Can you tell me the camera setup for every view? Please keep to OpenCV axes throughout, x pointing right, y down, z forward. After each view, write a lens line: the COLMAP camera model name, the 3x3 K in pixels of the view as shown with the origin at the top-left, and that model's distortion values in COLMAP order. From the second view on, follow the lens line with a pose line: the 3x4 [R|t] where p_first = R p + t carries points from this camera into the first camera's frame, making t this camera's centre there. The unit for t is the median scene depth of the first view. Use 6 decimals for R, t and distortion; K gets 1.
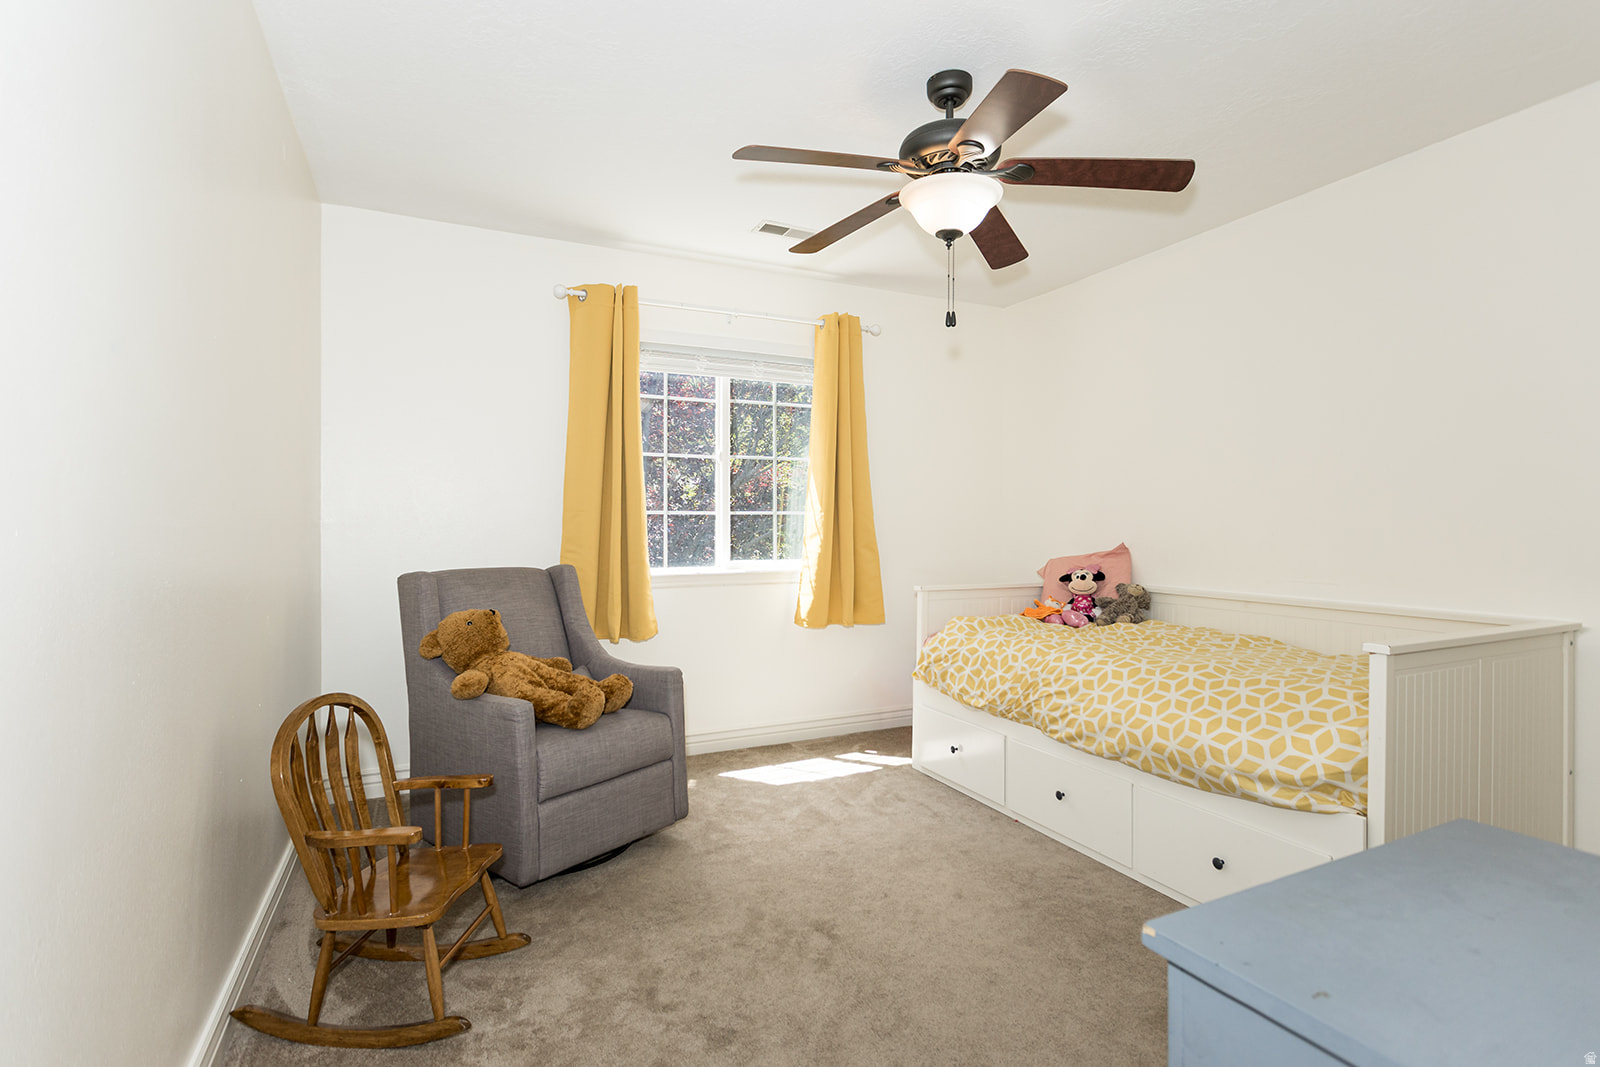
lens RADIAL K [[779.1, 0, 807.4], [0, 779.1, 532.8], [0, 0, 1]] dist [0.000147, 0.001273]
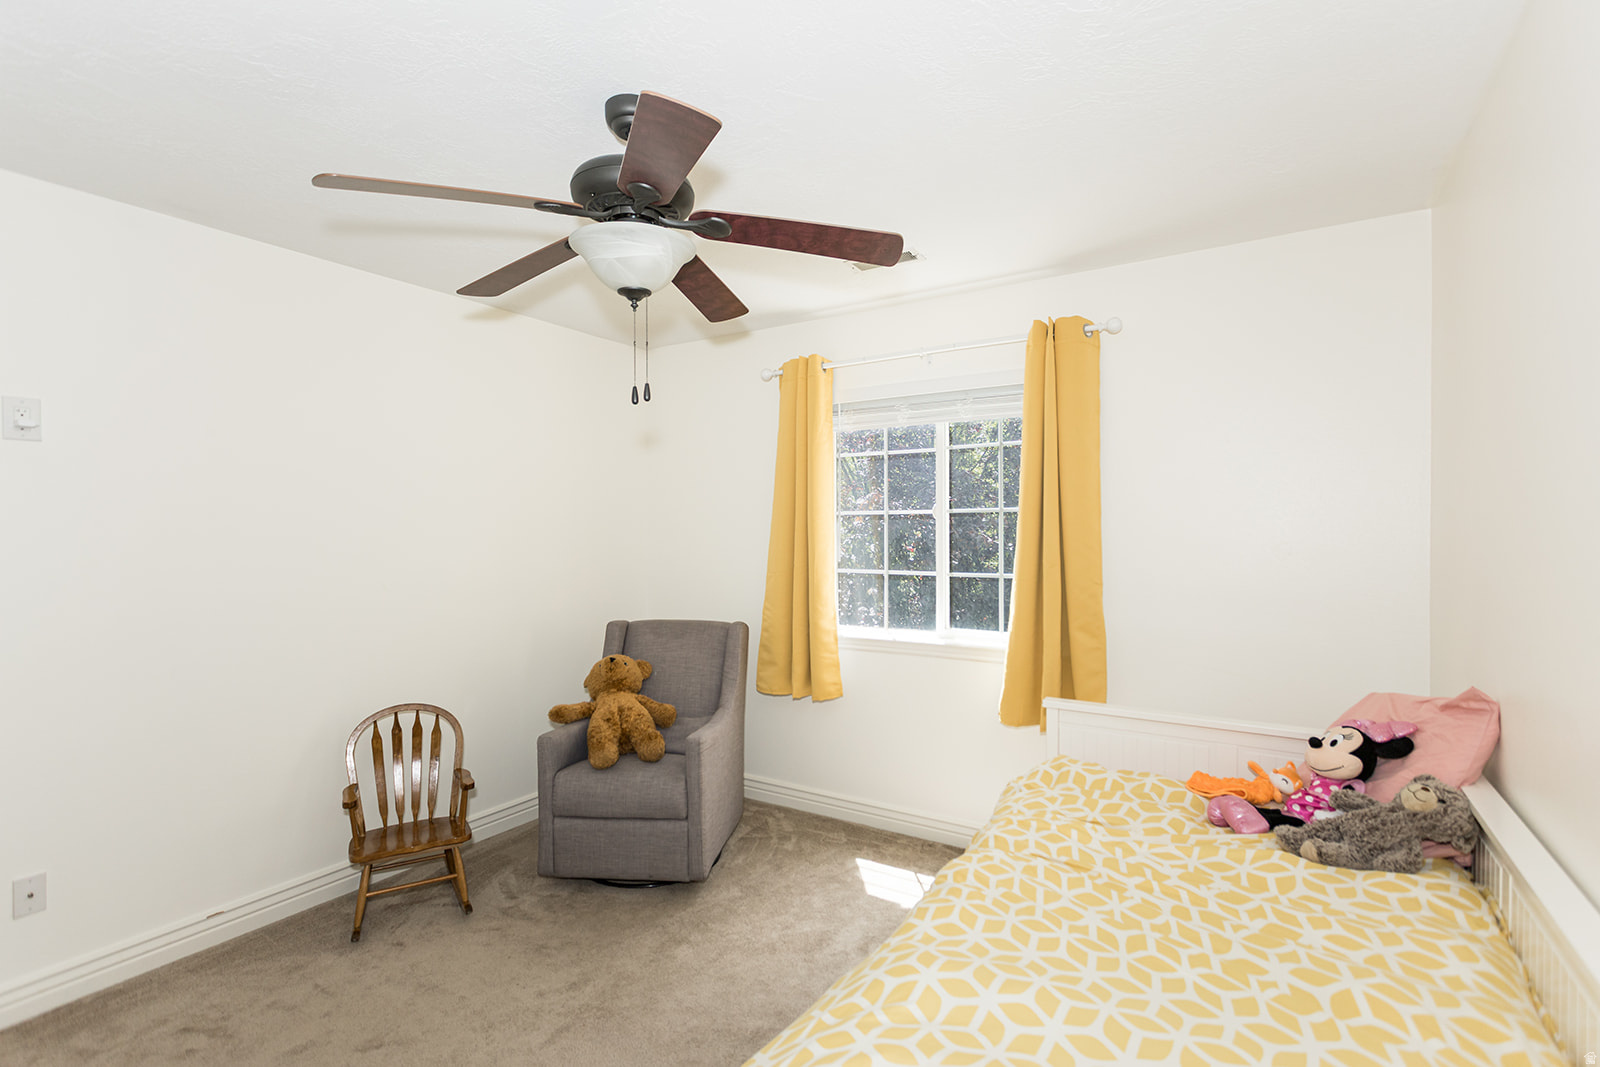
lens RADIAL K [[779.1, 0, 798.6], [0, 779.1, 528.8], [0, 0, 1]] dist [0.000147, 0.001273]
pose [[0.520517, 0.004212, -0.853841, 0.578633], [-0.000274, 0.999989, 0.004766, -0.082557], [0.853851, -0.002246, 0.520512, 0.400842]]
